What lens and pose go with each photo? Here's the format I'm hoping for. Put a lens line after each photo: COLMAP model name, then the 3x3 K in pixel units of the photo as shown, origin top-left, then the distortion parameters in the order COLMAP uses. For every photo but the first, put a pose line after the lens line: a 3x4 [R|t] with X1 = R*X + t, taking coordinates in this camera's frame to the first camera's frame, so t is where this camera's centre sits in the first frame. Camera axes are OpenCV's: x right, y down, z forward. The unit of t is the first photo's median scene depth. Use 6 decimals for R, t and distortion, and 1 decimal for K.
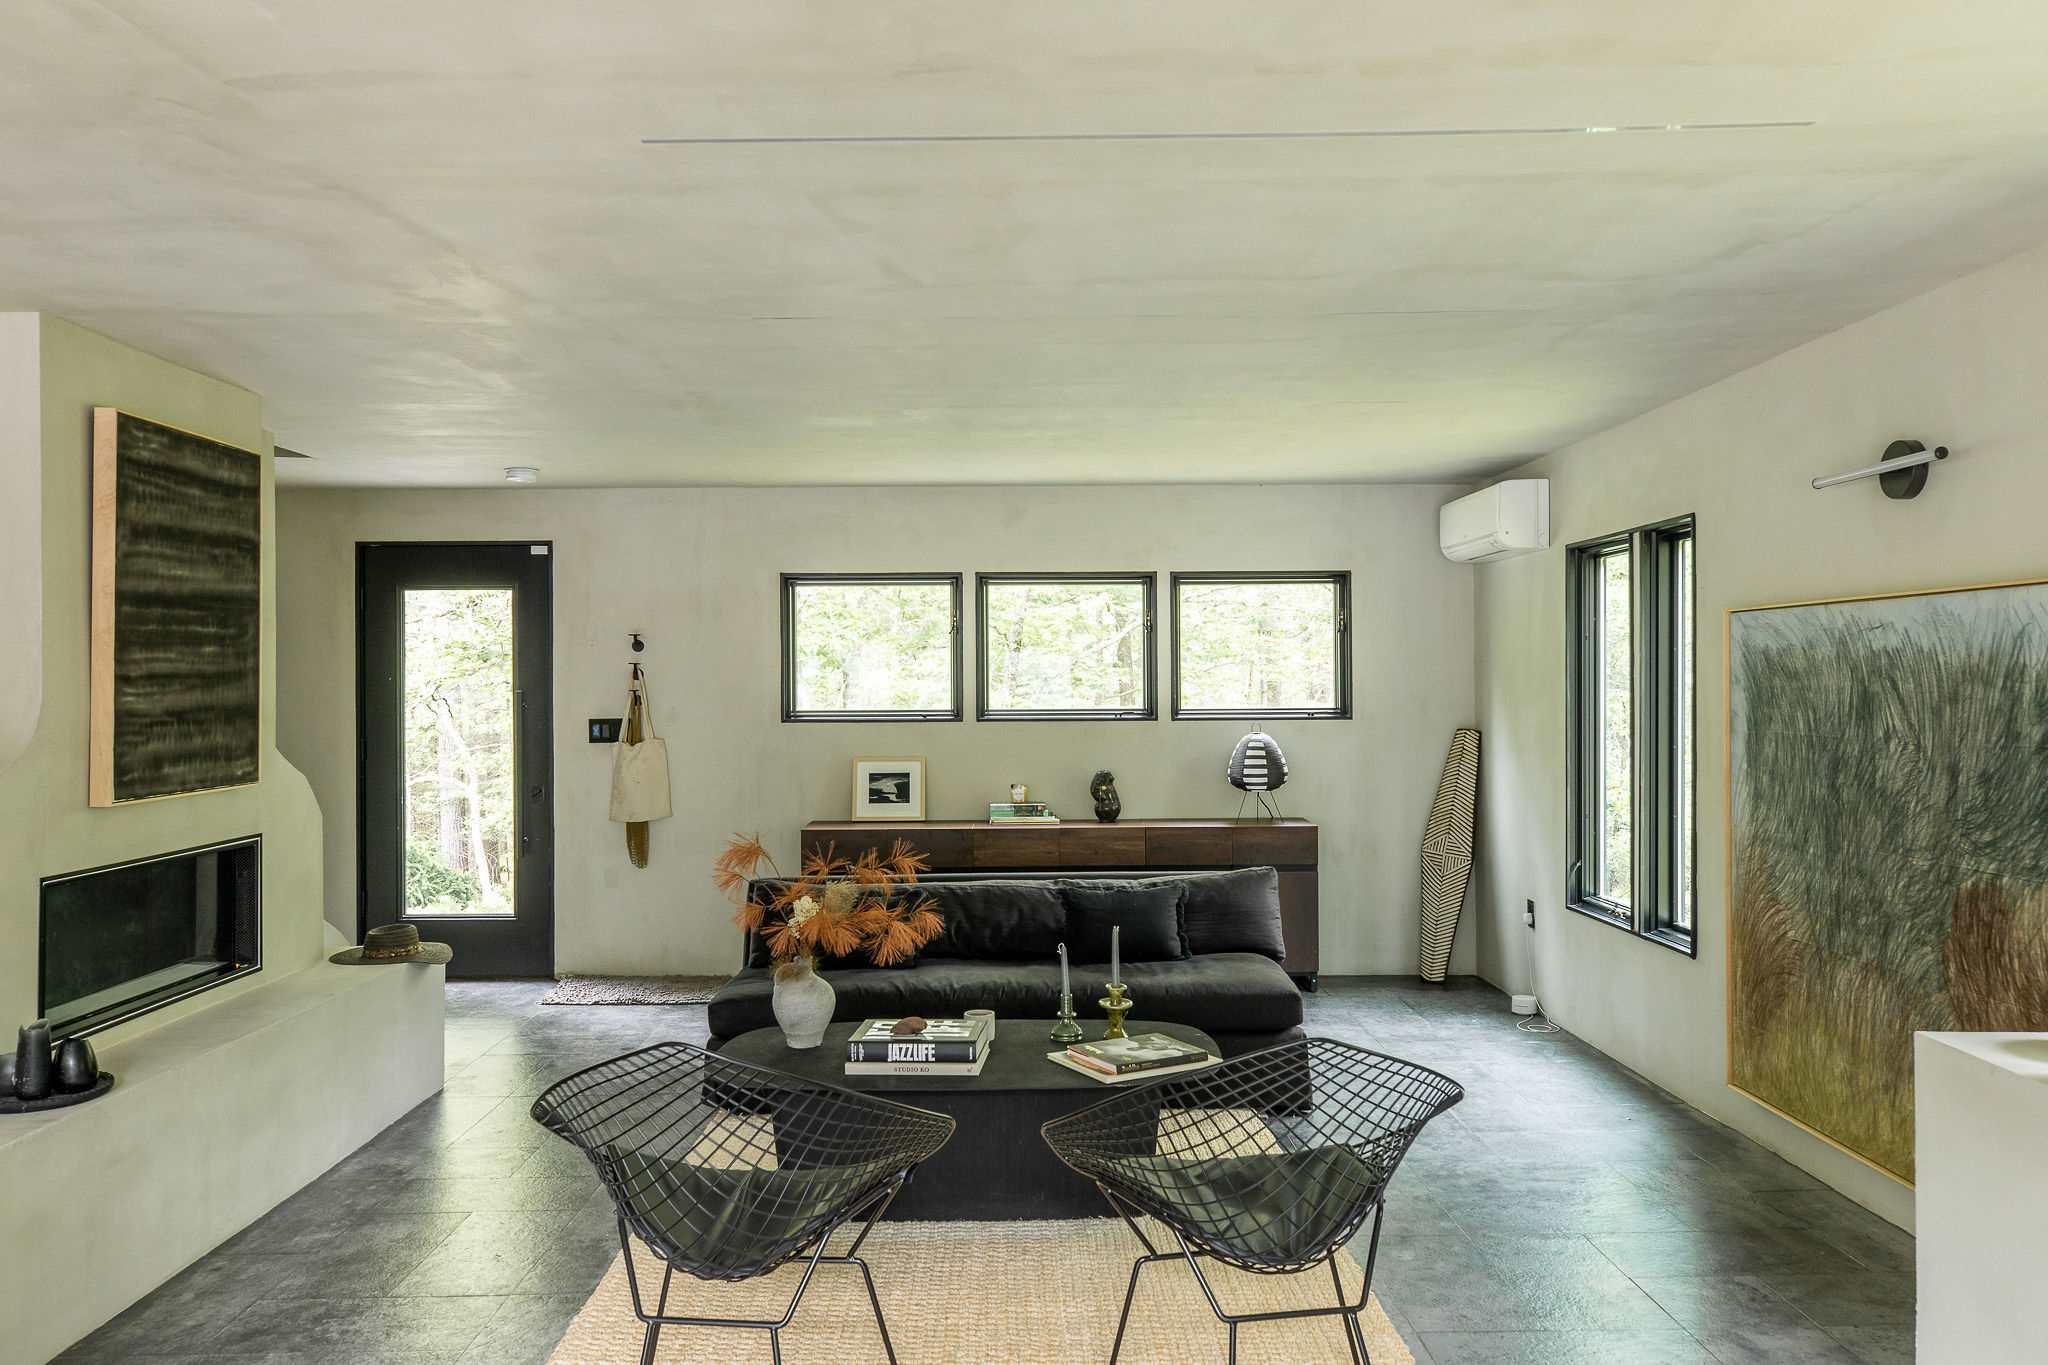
lens RADIAL K [[1504.5, 0, 1019.6], [0, 1504.5, 684.9], [0, 0, 1]] dist [-0.003763, -0.004249]
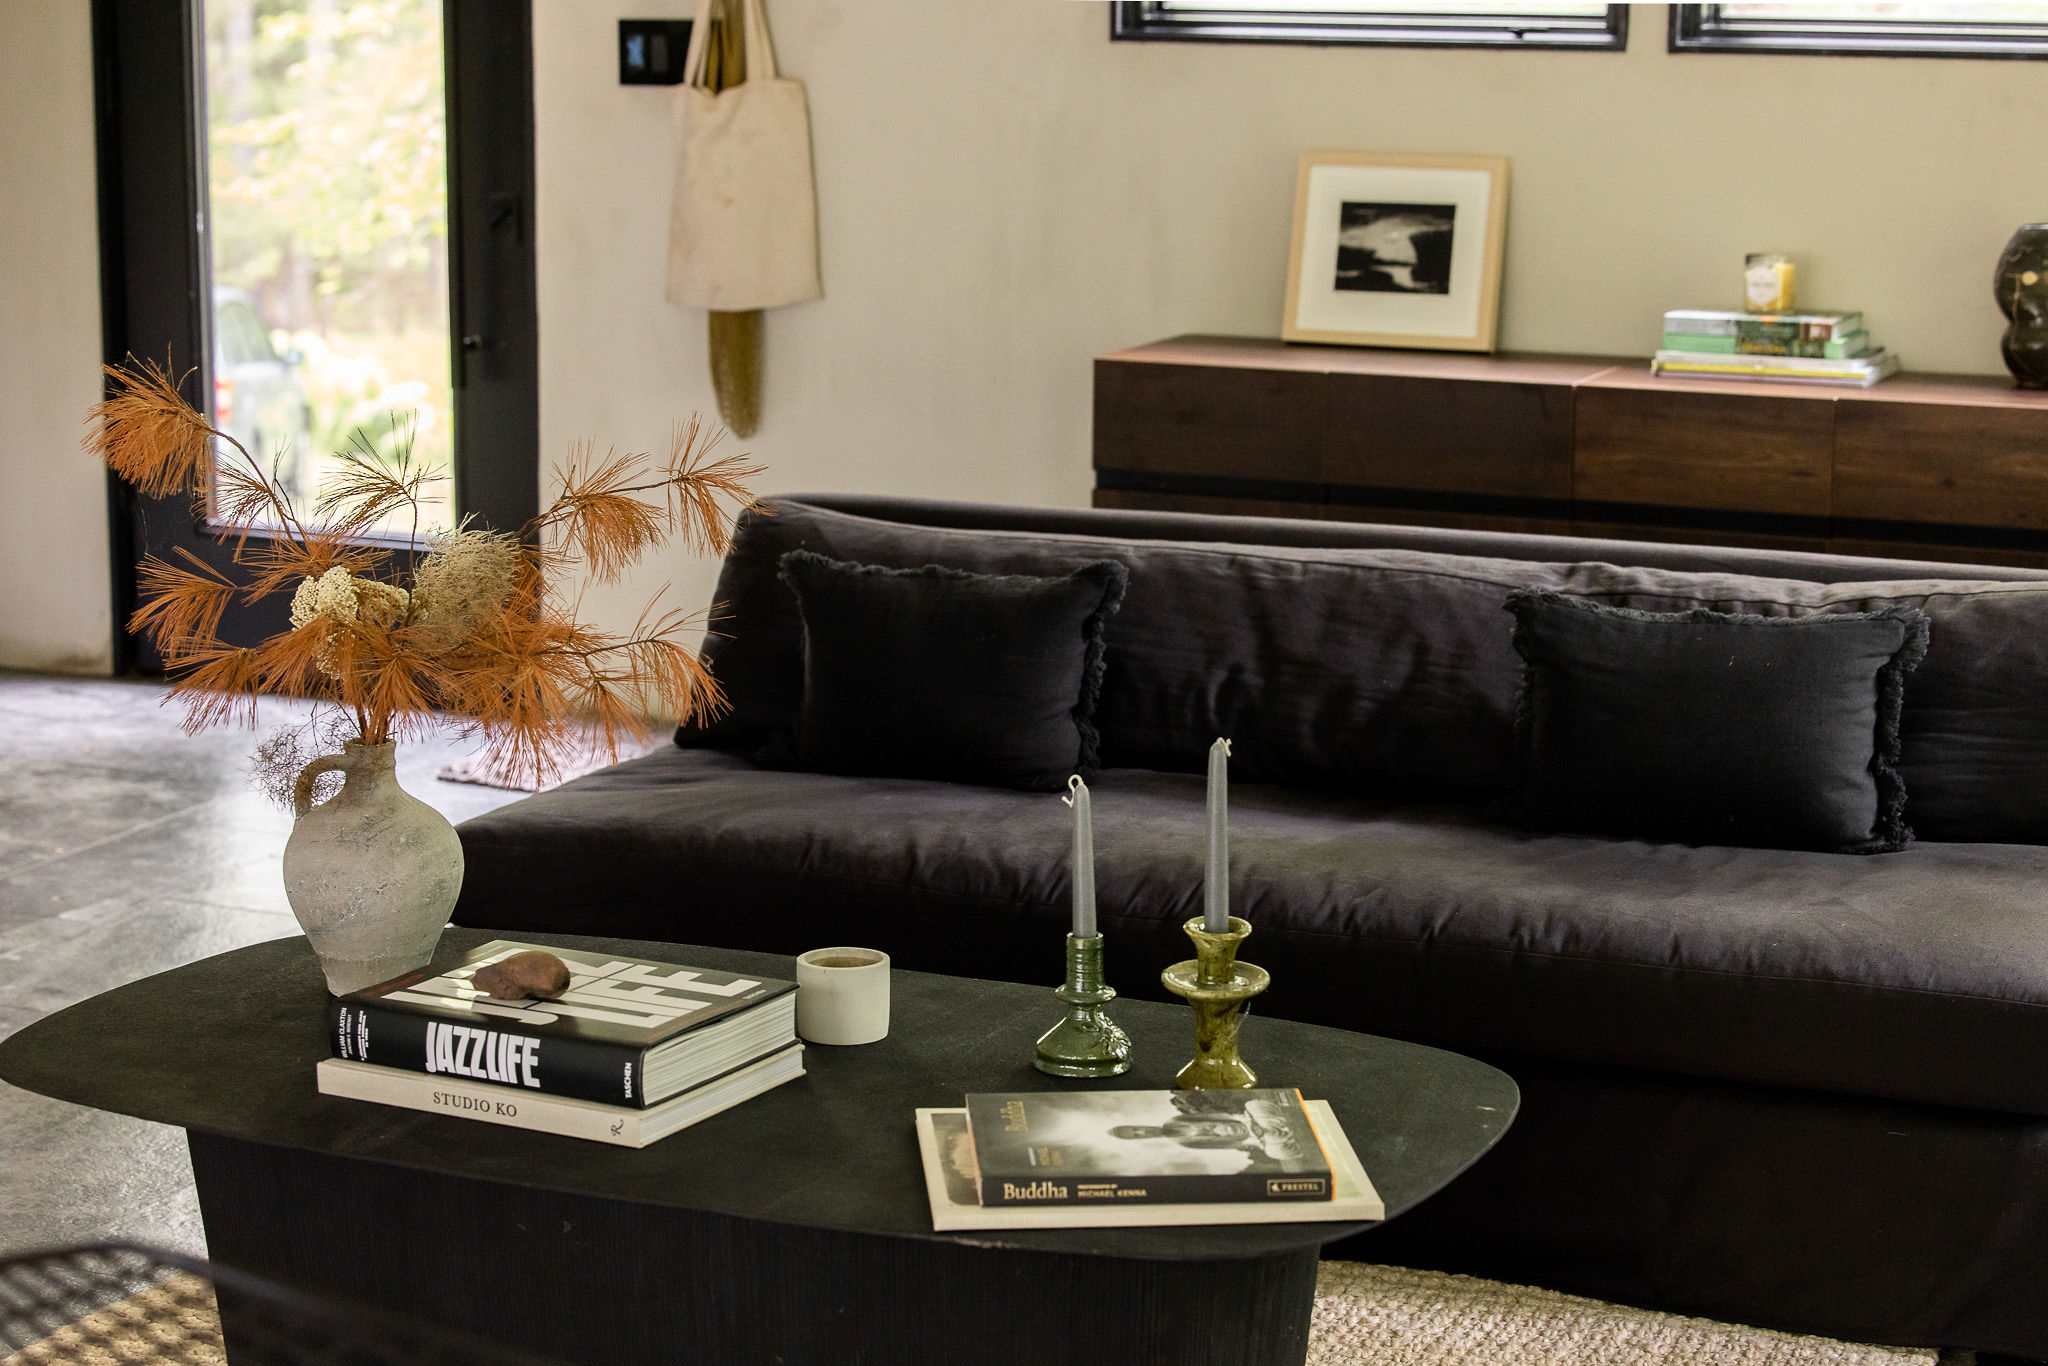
lens RADIAL K [[4087.3, 0, 1020.0], [0, 4087.3, 680.8], [0, 0, 1]] dist [0.044156, 0.000000]
pose [[0.910695, 0.088730, -0.403437, 0.283936], [-0.014045, 0.982744, 0.184435, -0.004832], [0.412841, -0.162298, 0.896227, 0.176886]]
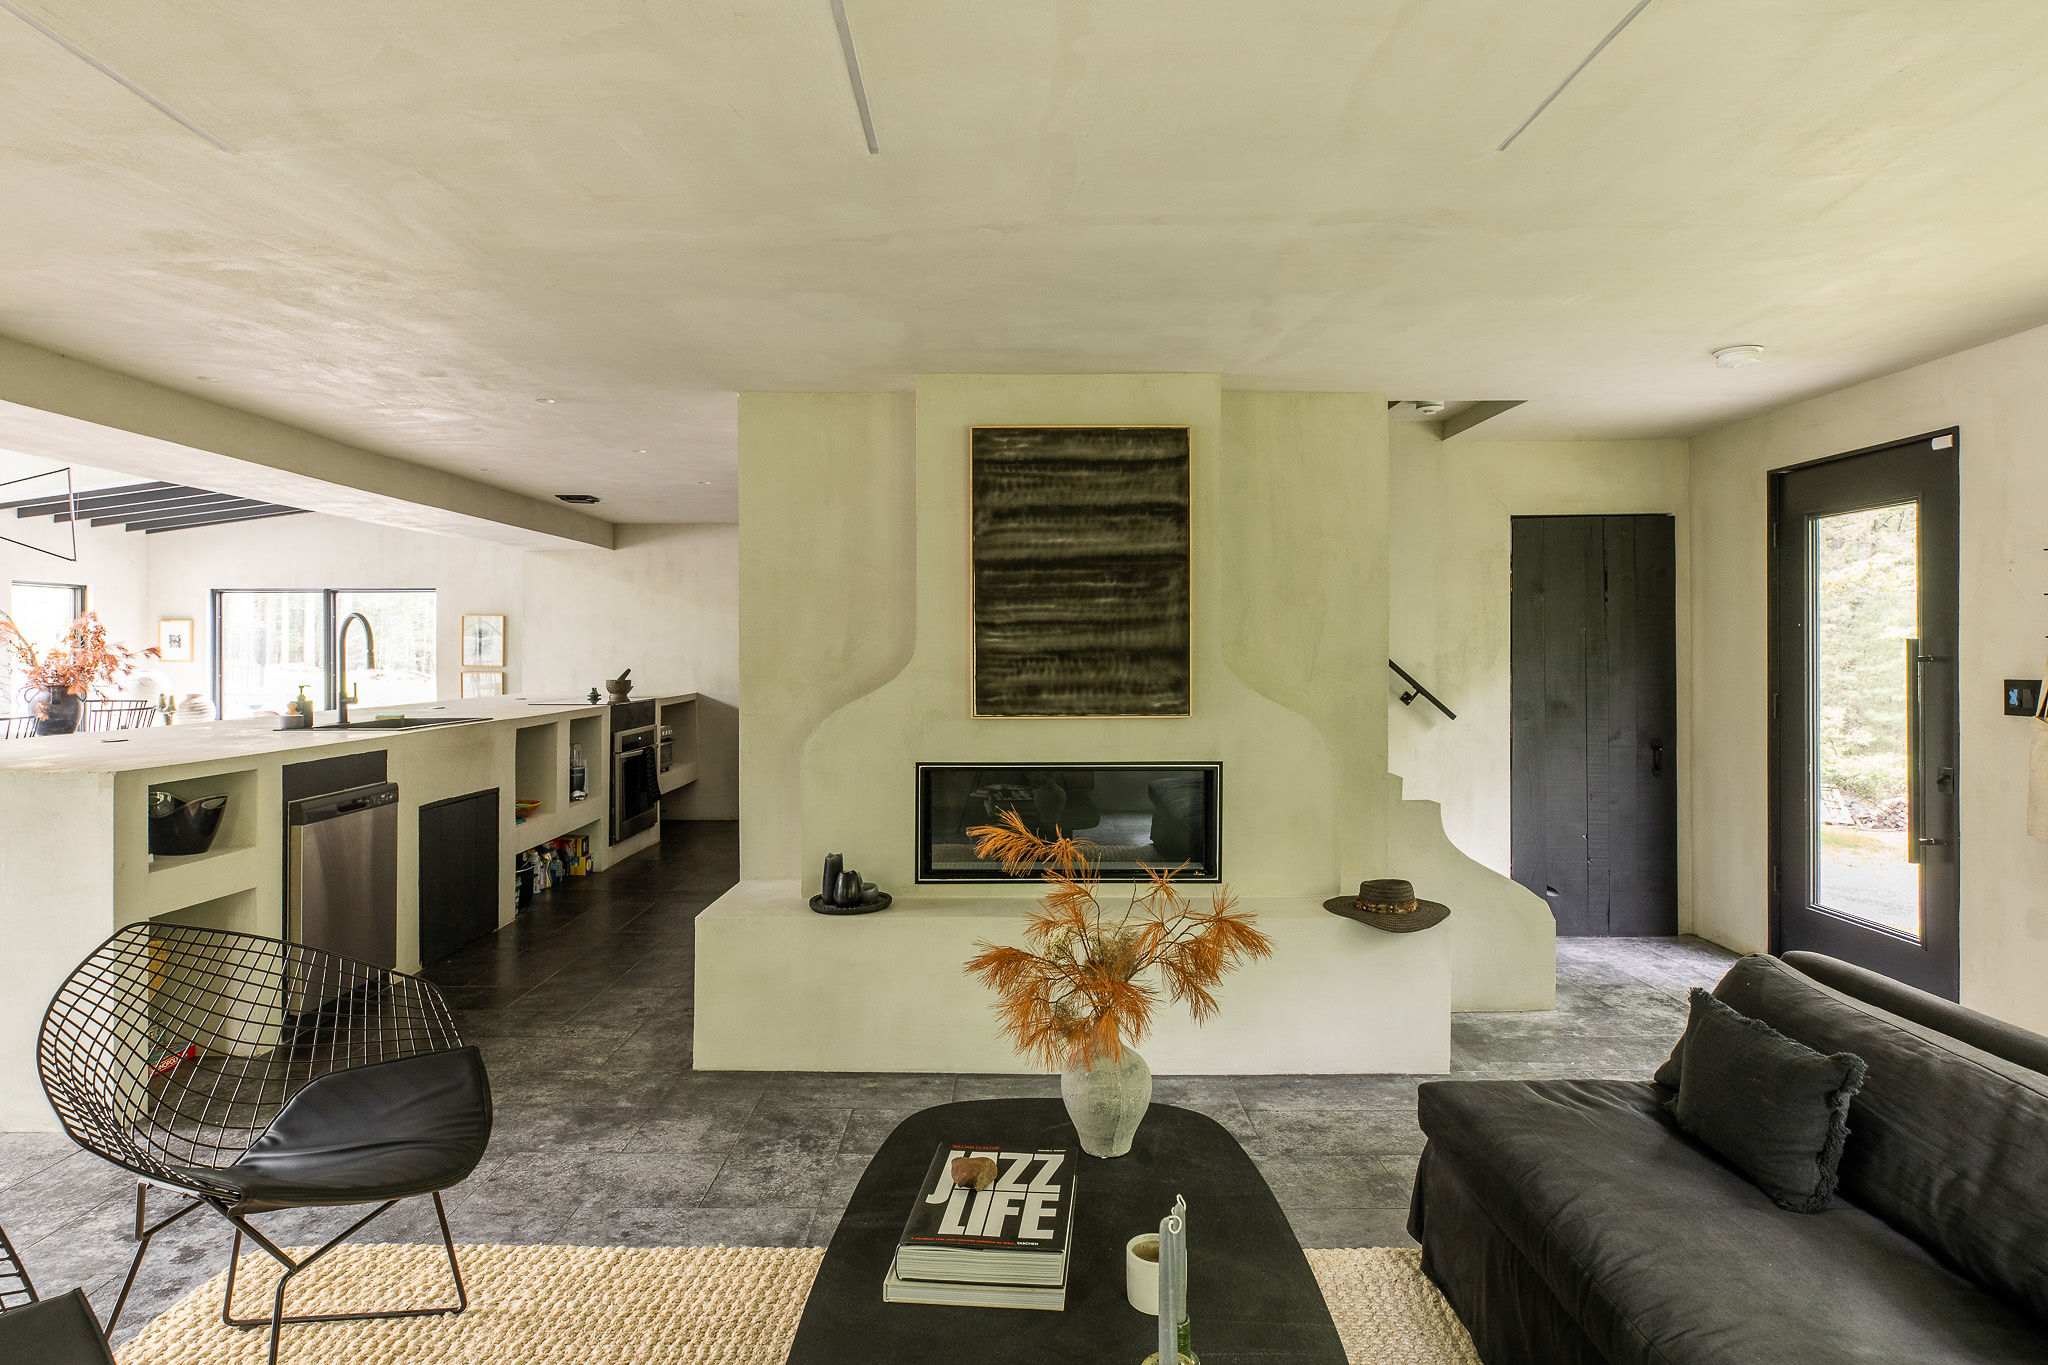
lens RADIAL K [[1082.9, 0, 1013.1], [0, 1082.9, 642.8], [0, 0, 1]] dist [-0.002587, -0.001342]
pose [[-0.008384, -0.000209, -0.999965, 0.269623], [-0.000189, 1.000000, -0.000207, 0.008700], [0.999965, 0.000187, -0.008384, 0.747218]]
